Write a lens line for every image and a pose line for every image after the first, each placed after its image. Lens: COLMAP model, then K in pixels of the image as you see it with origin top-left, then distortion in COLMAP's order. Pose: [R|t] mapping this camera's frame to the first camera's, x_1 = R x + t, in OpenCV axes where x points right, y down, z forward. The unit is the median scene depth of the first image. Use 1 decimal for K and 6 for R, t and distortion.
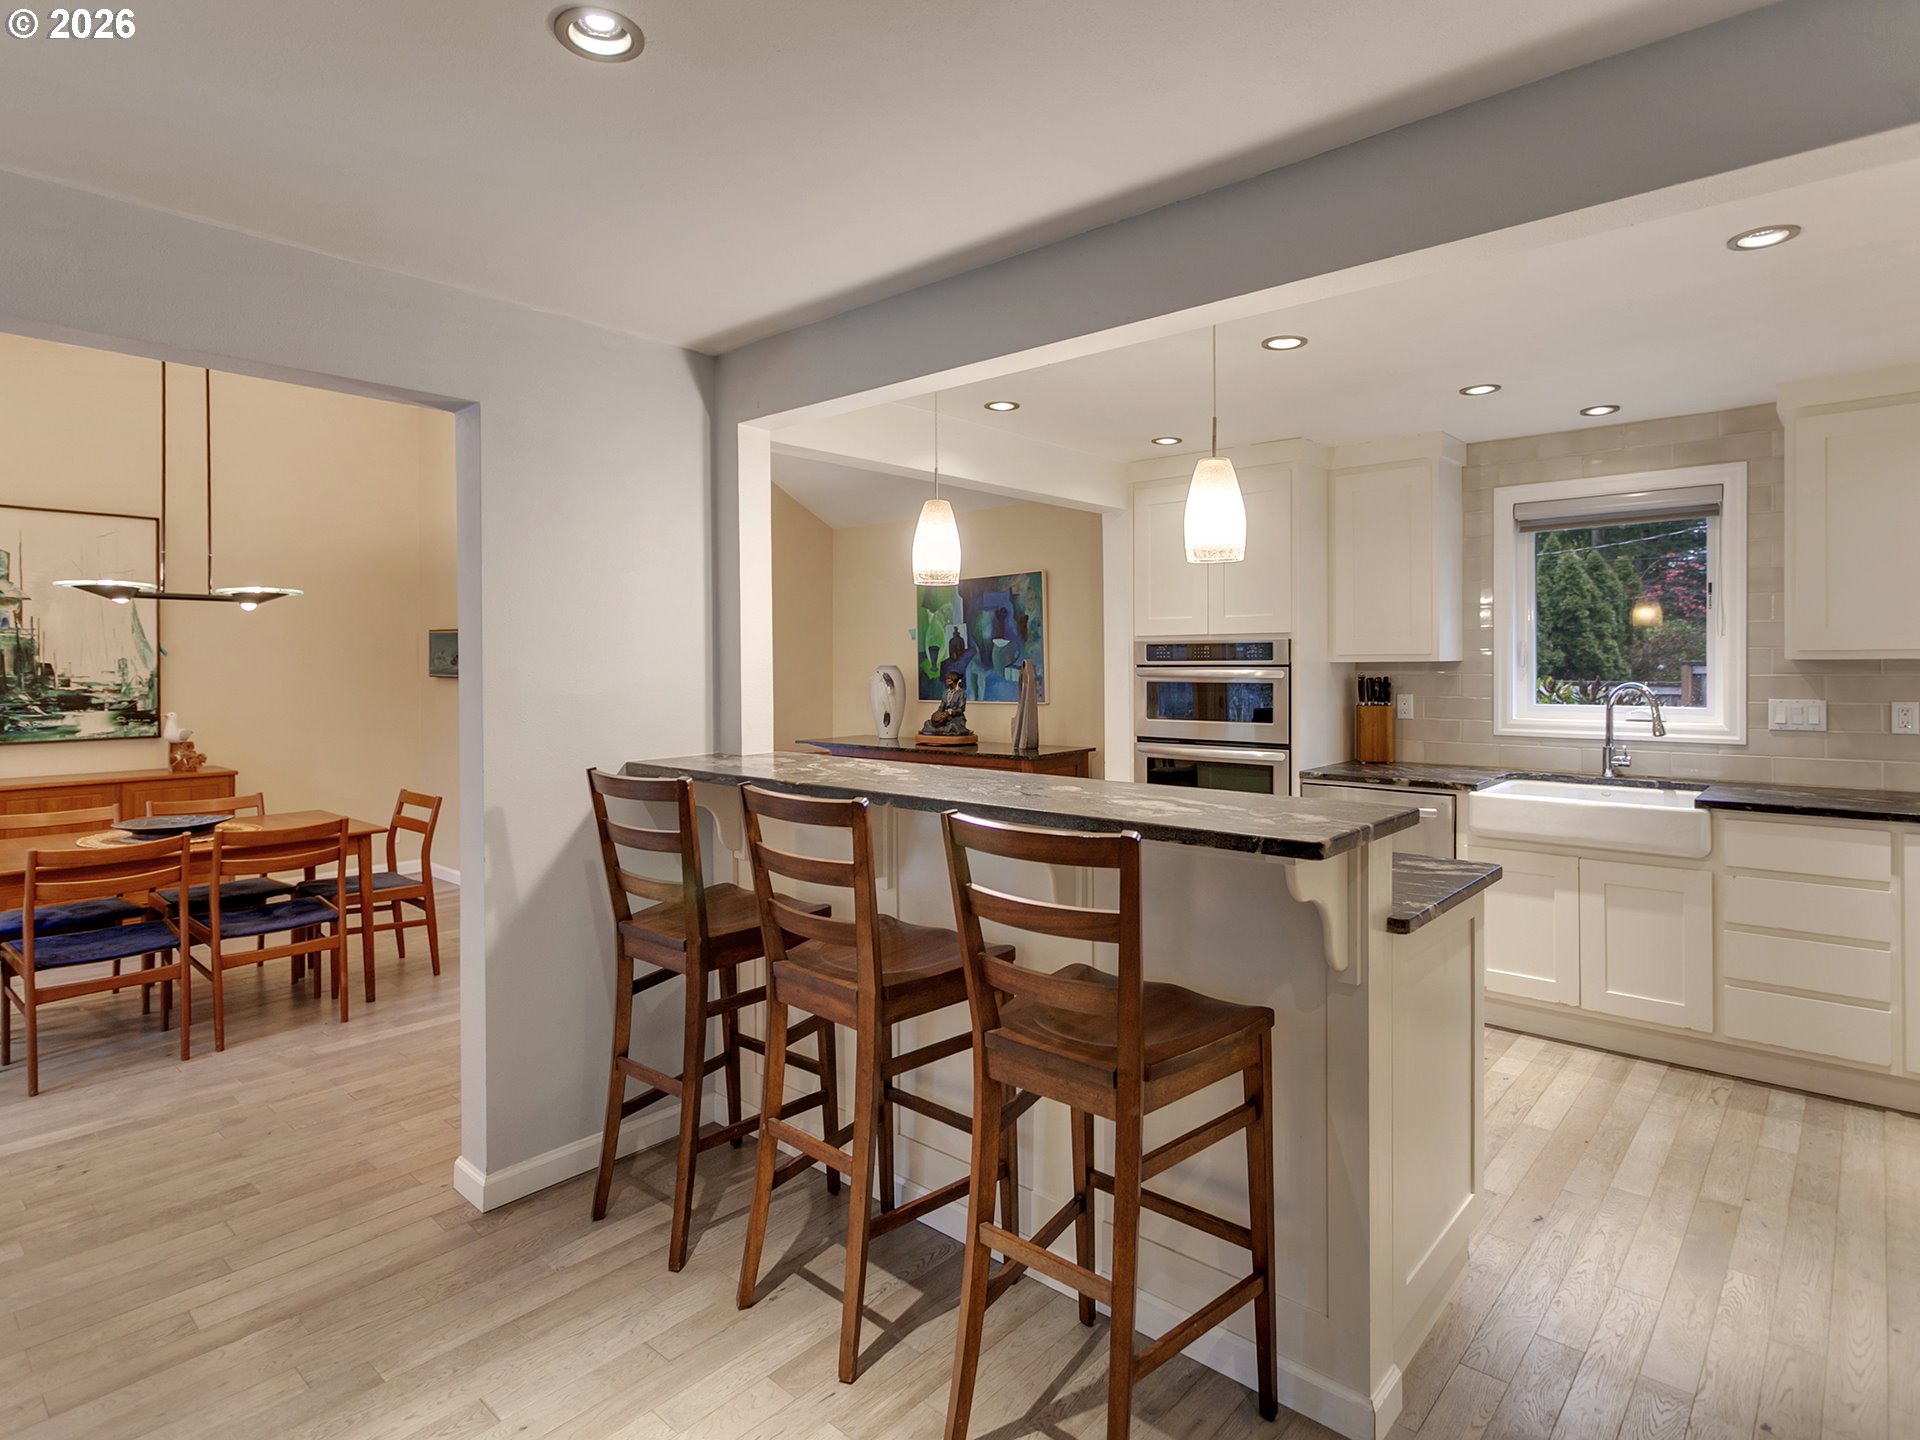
lens RADIAL K [[1044.4, 0, 956.8], [0, 1044.4, 660.3], [0, 0, 1]] dist [0.001427, -0.000018]
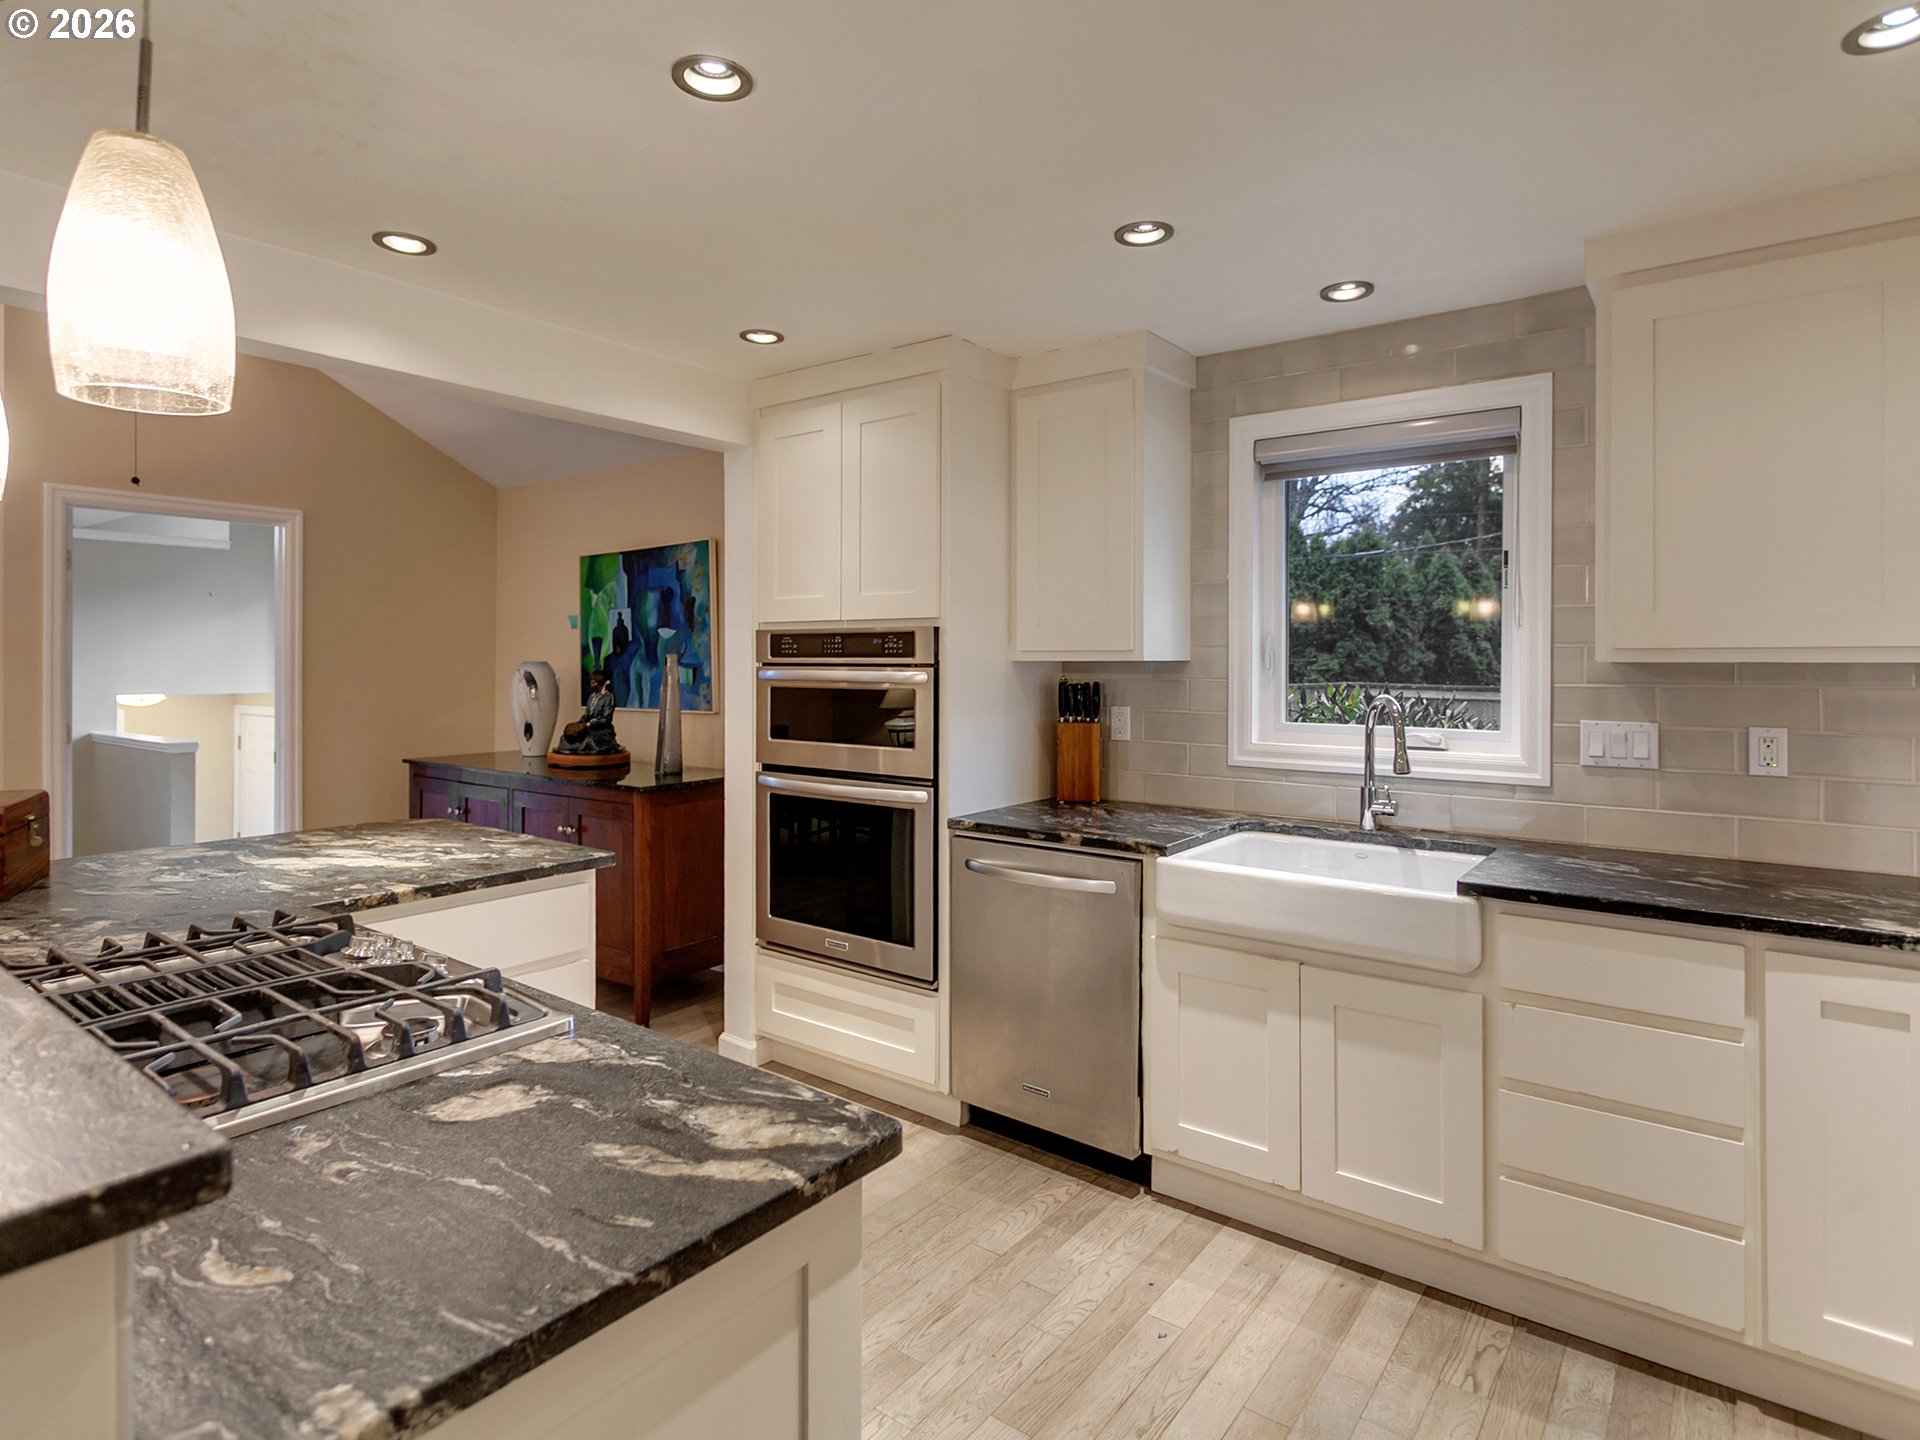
lens RADIAL K [[1047.4, 0, 959.5], [0, 1047.4, 649.9], [0, 0, 1]] dist [-0.002185, 0.001377]
pose [[0.996972, 0.008752, 0.077269, 0.287948], [-0.008119, 0.999931, -0.008495, 0.000534], [-0.077338, 0.007842, 0.996974, 0.315927]]
